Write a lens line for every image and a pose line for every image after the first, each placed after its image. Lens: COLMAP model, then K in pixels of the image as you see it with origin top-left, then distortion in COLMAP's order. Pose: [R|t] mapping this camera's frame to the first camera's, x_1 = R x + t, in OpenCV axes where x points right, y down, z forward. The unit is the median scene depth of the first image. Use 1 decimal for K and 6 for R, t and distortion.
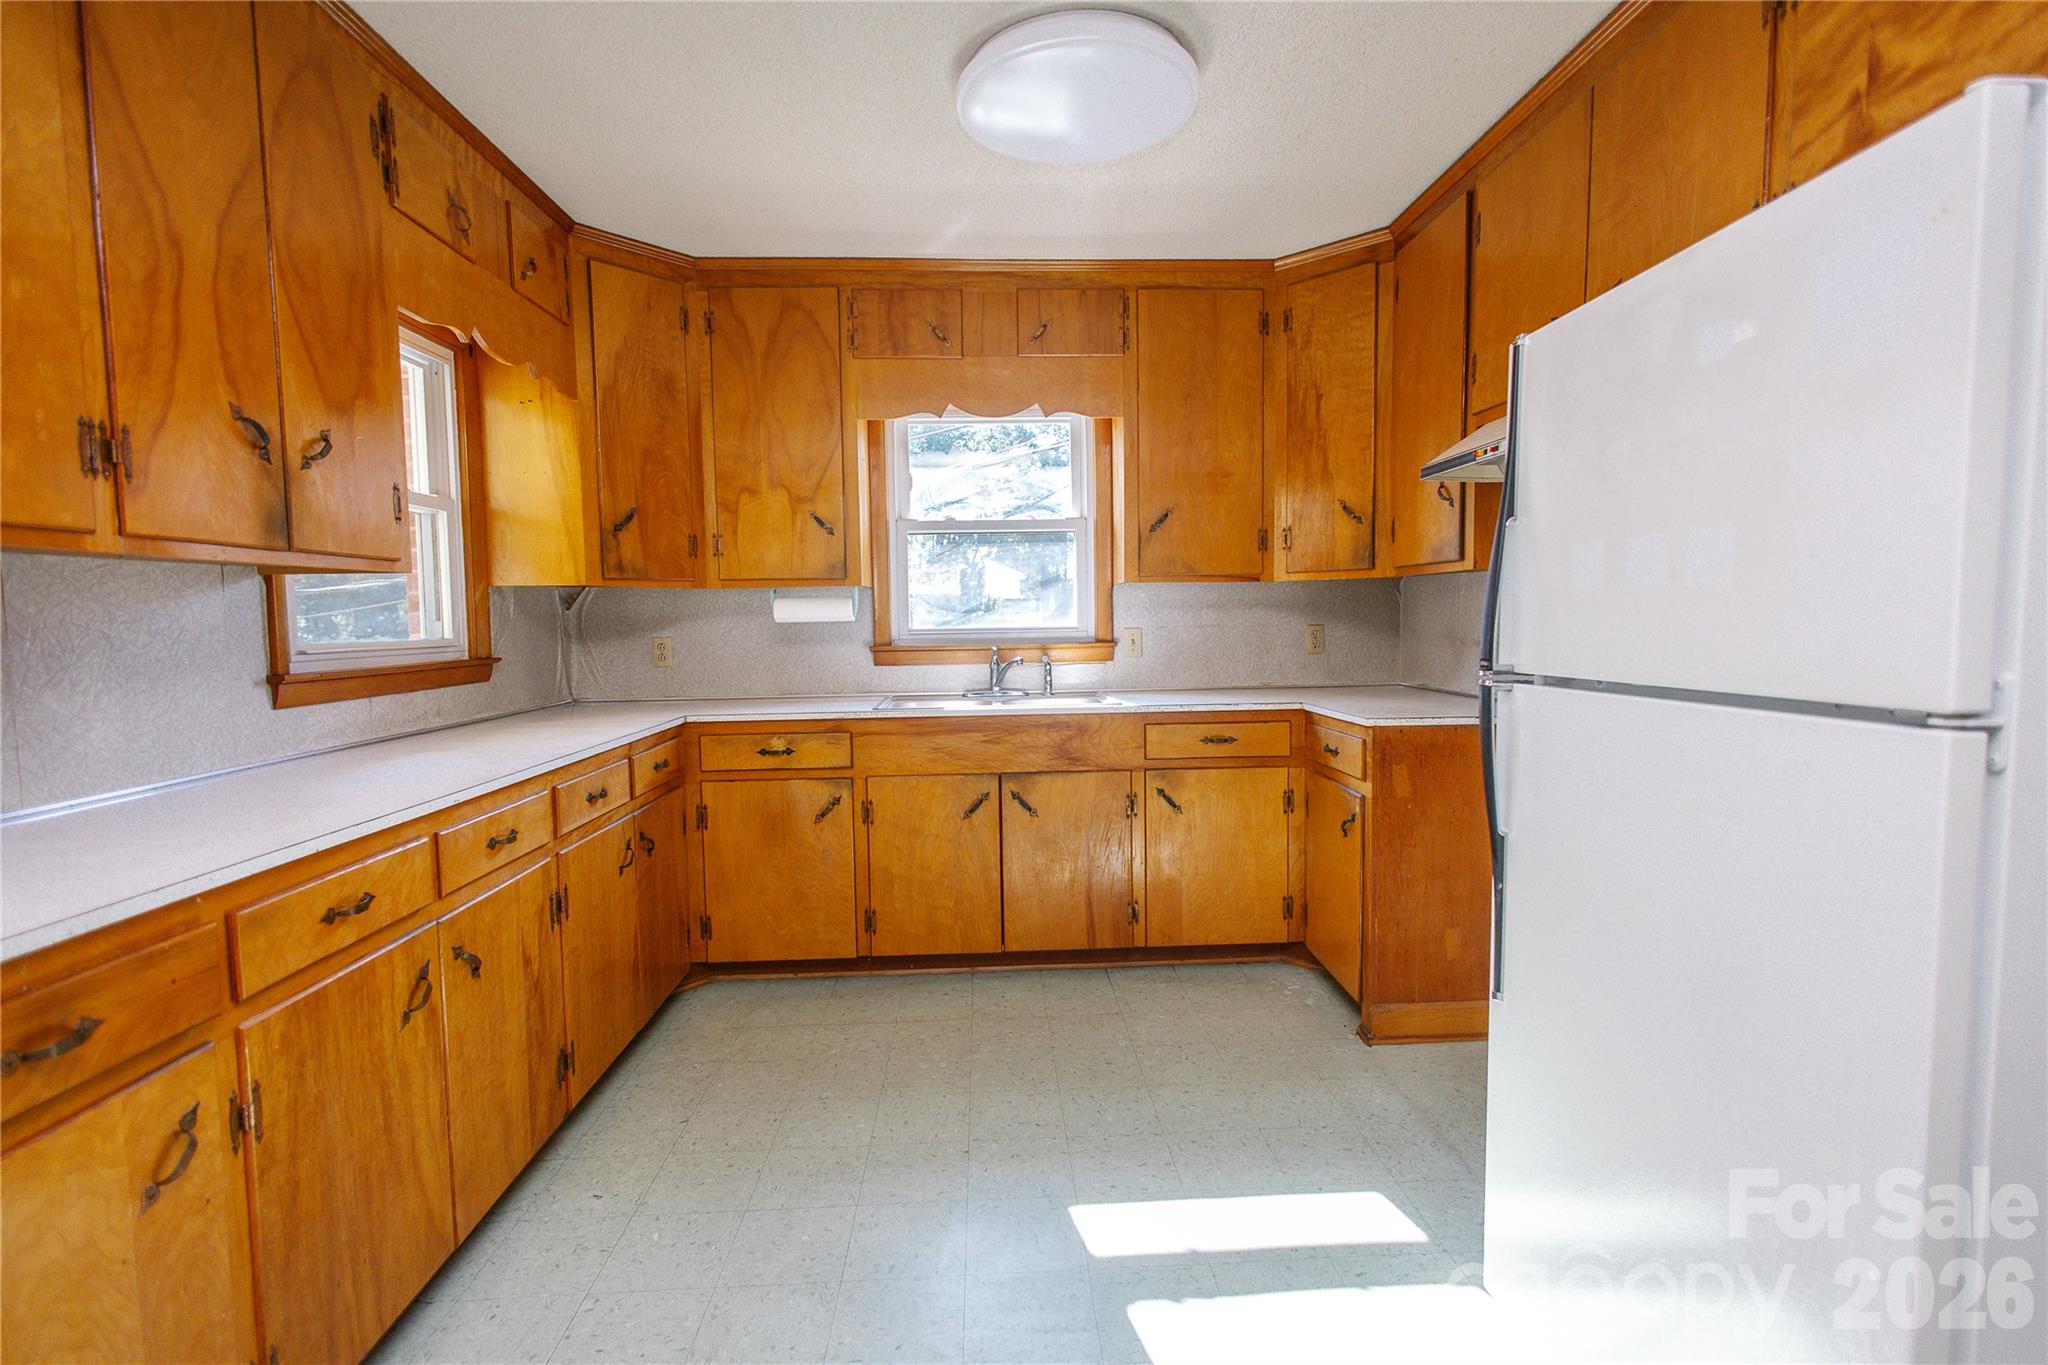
lens RADIAL K [[957.6, 0, 1024.0], [0, 957.6, 683.5], [0, 0, 1]] dist [0.015446, -0.003399]
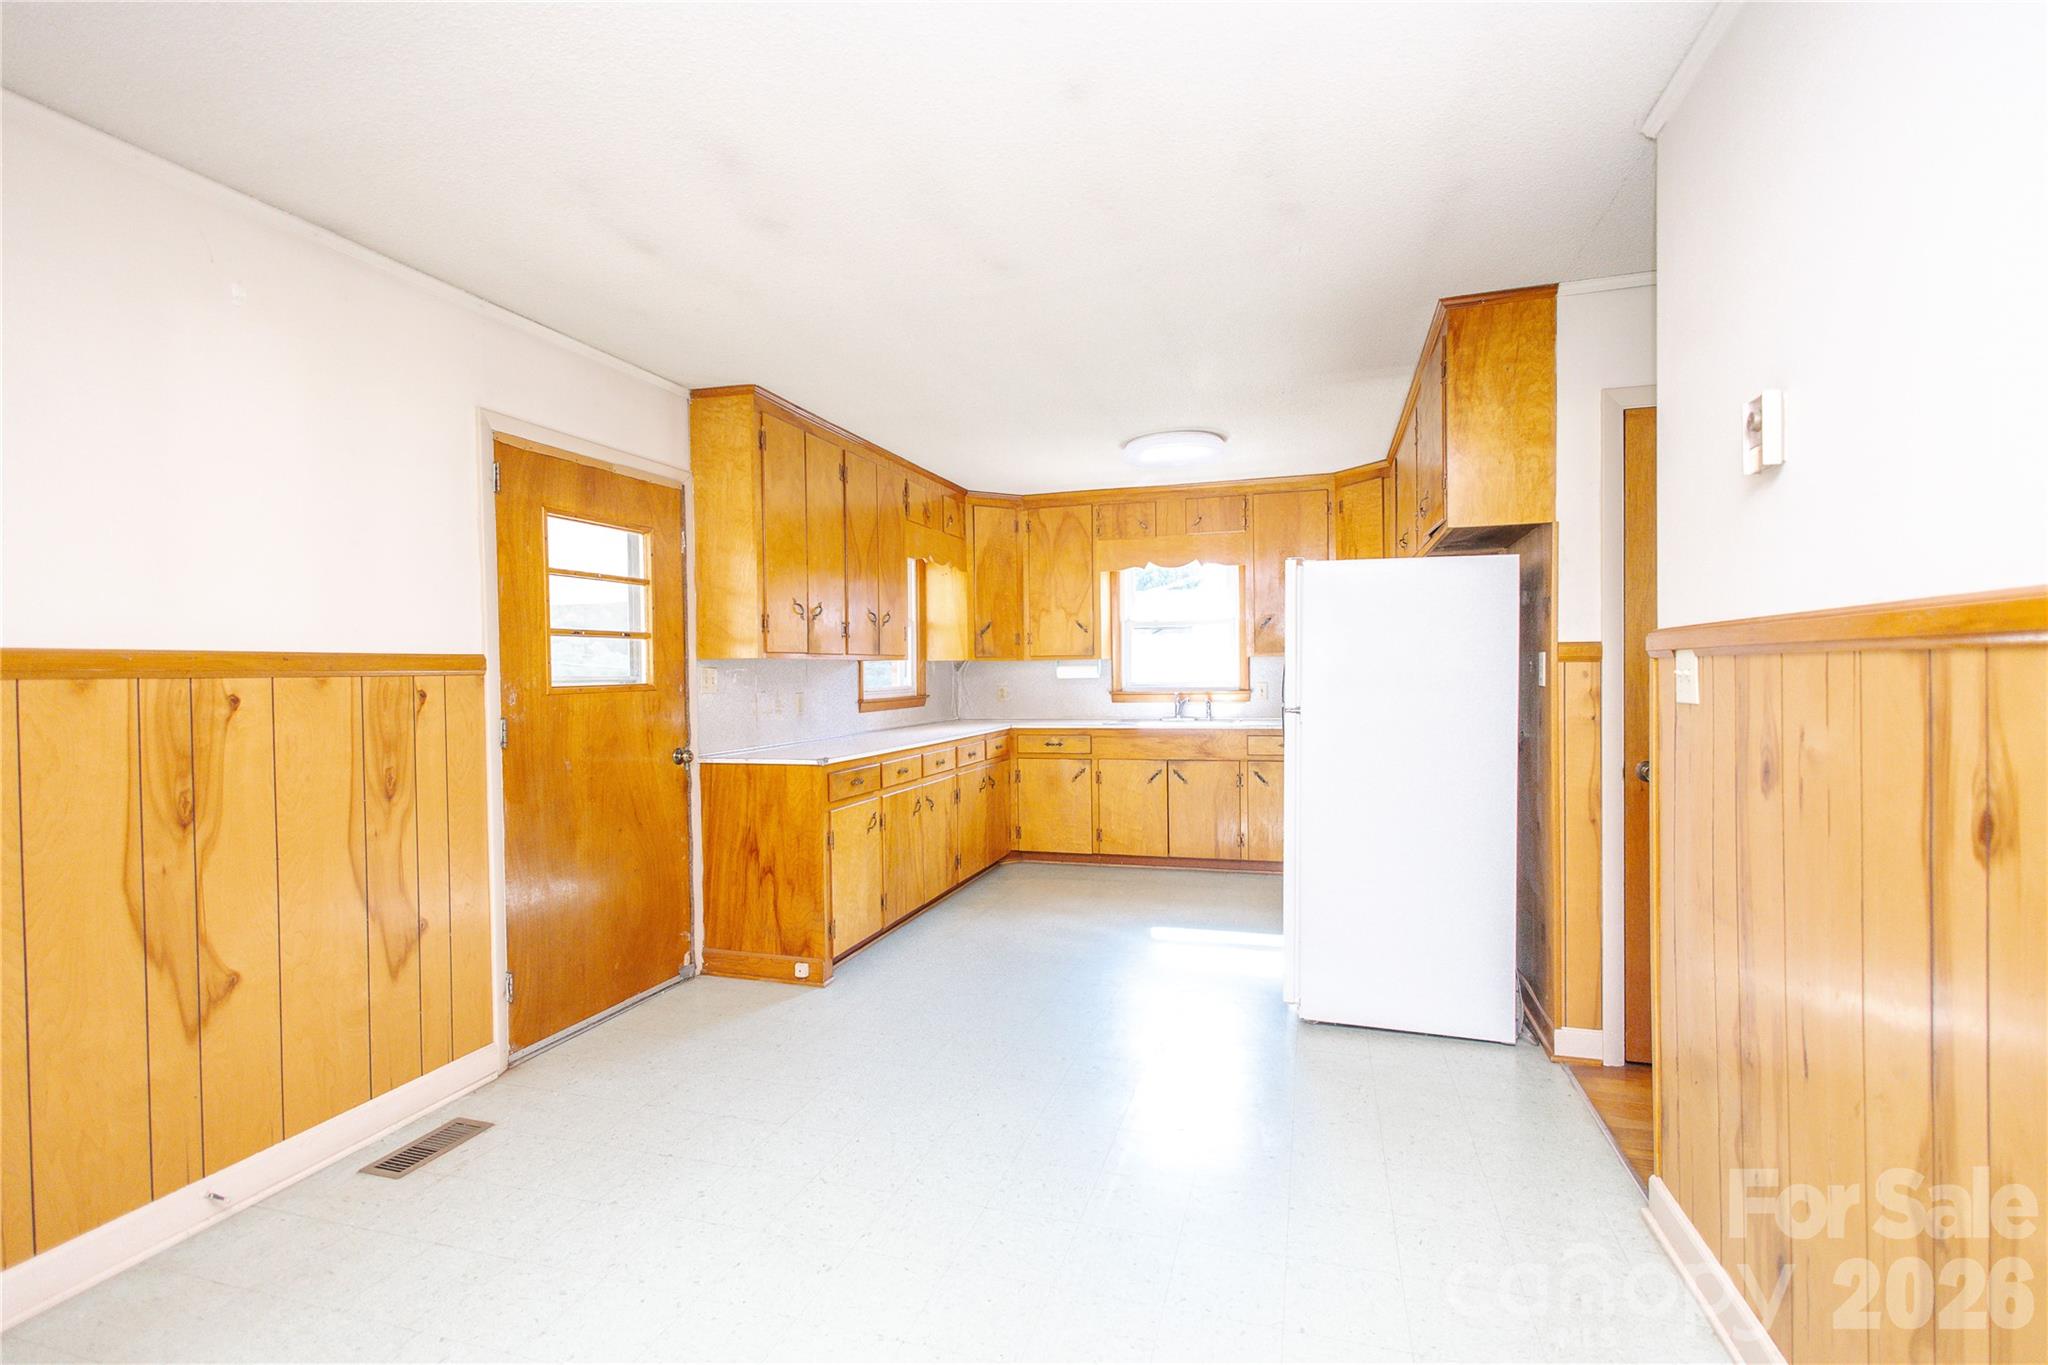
lens RADIAL K [[957.6, 0, 1025.7], [0, 957.6, 688.7], [0, 0, 1]] dist [0.015446, -0.003399]
pose [[0.940100, 0.008433, -0.340795, 0.350084], [-0.023862, 0.998870, -0.041108, 0.038658], [0.340063, 0.046778, 0.939239, -0.856494]]
